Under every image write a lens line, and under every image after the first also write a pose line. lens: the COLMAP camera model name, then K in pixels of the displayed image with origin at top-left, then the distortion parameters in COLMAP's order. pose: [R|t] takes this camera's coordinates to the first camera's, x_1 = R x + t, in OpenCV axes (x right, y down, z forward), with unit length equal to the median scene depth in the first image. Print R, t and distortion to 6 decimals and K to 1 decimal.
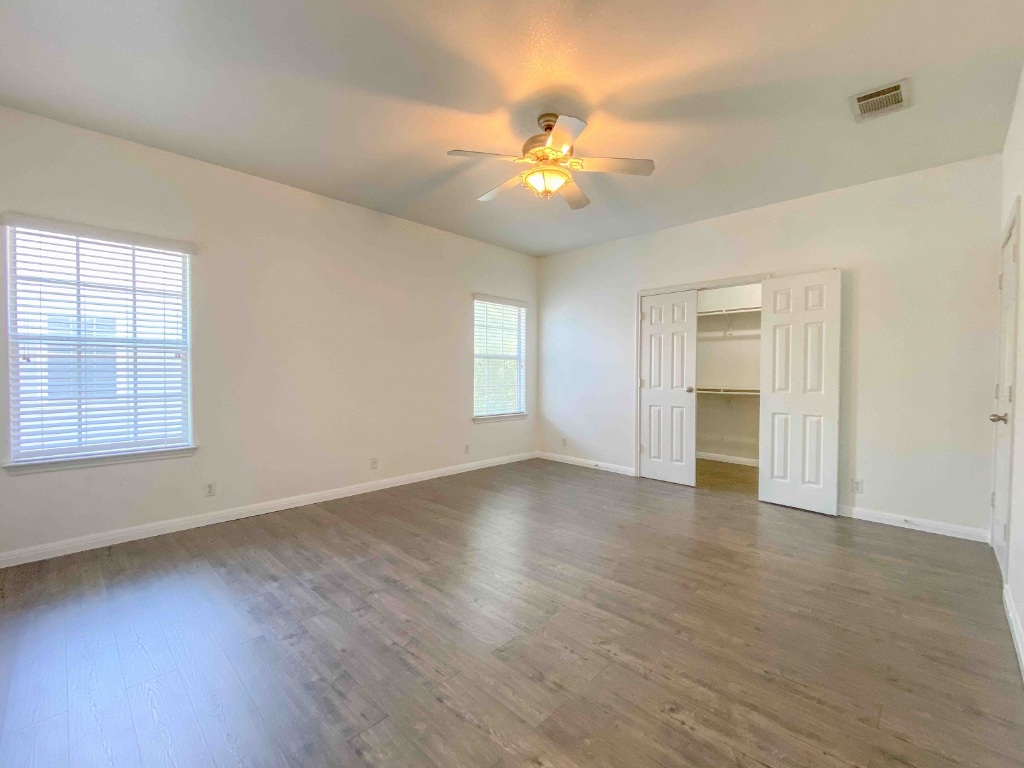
lens RADIAL K [[445.4, 0, 512.5], [0, 445.4, 372.6], [0, 0, 1]] dist [0.027697, -0.000165]
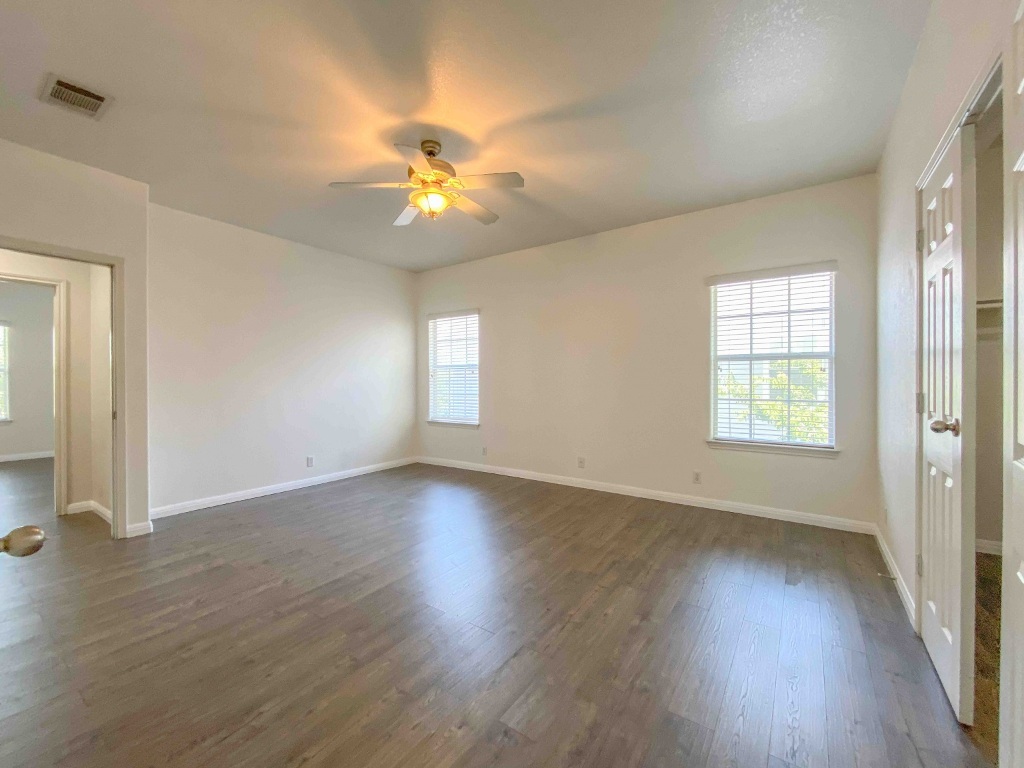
lens RADIAL K [[418.4, 0, 512.0], [0, 418.4, 384.0], [0, 0, 1]] dist [-0.000337, 0.000140]
pose [[0.154459, 0.002701, -0.987996, 0.920792], [0.001561, 0.999994, 0.002978, 0.003555], [0.987998, -0.002003, 0.154453, 0.881765]]
